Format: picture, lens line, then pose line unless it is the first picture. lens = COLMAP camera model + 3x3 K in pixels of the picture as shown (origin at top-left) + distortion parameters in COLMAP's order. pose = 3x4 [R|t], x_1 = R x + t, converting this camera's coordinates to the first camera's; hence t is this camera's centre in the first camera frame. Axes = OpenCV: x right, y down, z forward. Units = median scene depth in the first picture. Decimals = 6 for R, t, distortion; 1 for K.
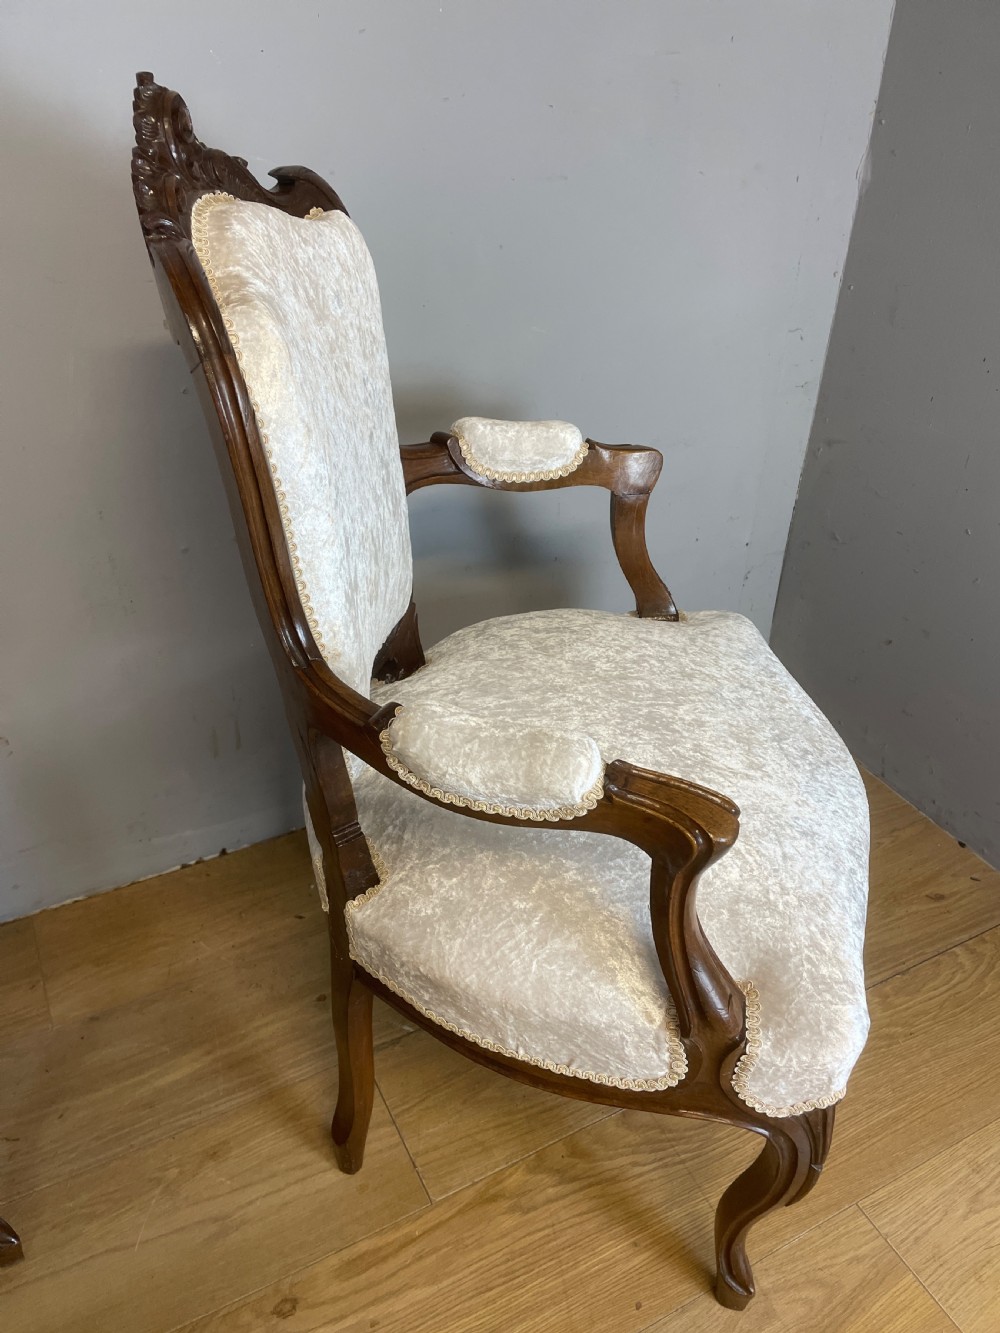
lens RADIAL K [[1011.6, 0, 497.6], [0, 1011.6, 665.7], [0, 0, 1]] dist [0.097786, -0.124976]
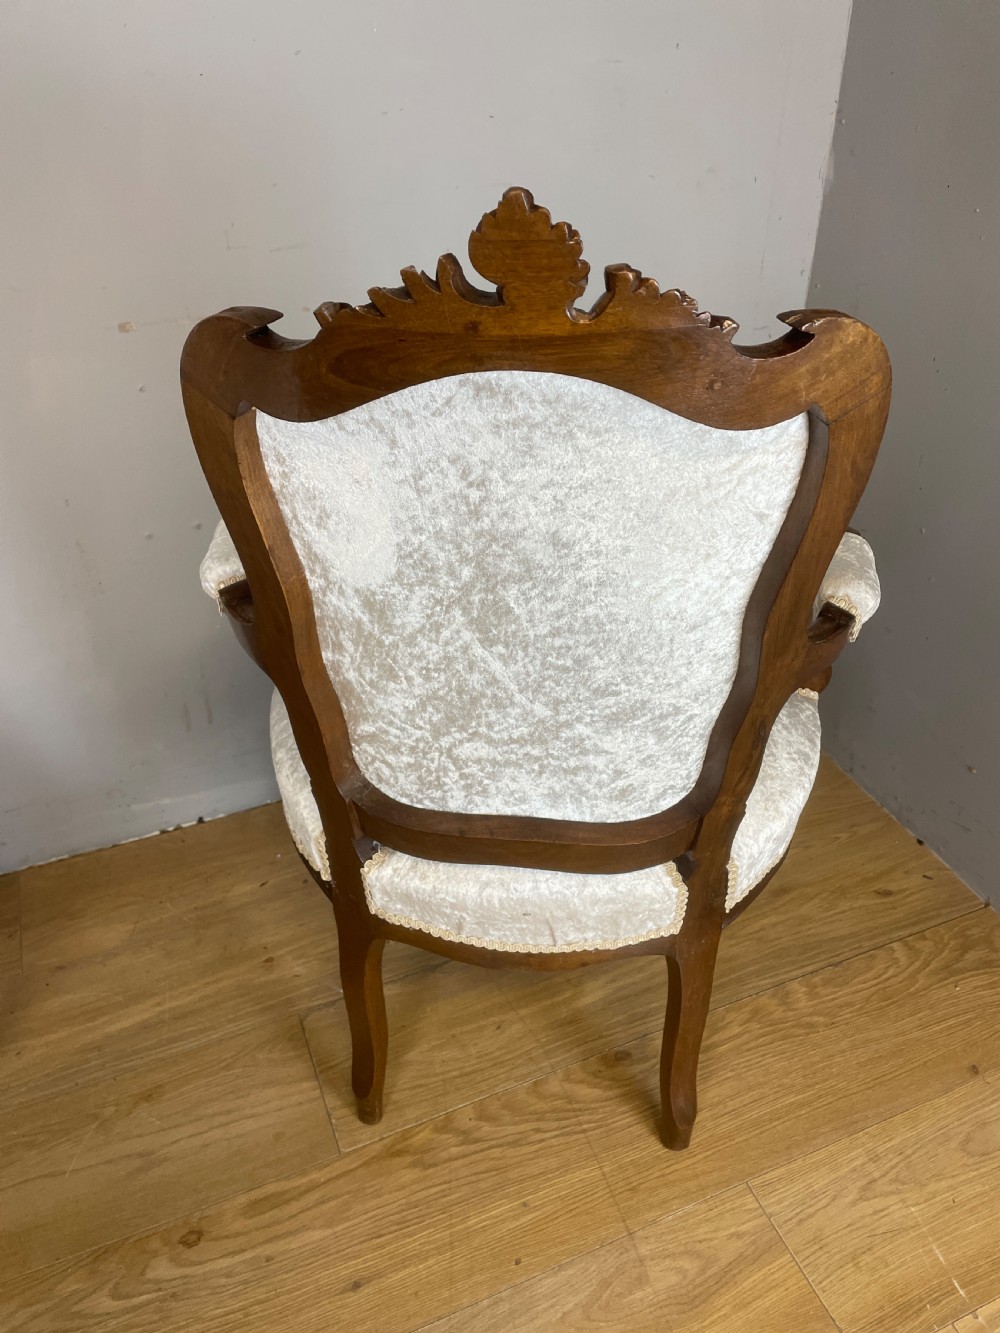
lens RADIAL K [[1011.6, 0, 497.6], [0, 1011.6, 665.7], [0, 0, 1]] dist [0.097786, -0.124976]
pose [[0.995963, 0.027186, -0.085547, 0.171051], [-0.025884, 0.999532, 0.016293, -0.004824], [0.085950, -0.014013, 0.996201, -0.039563]]
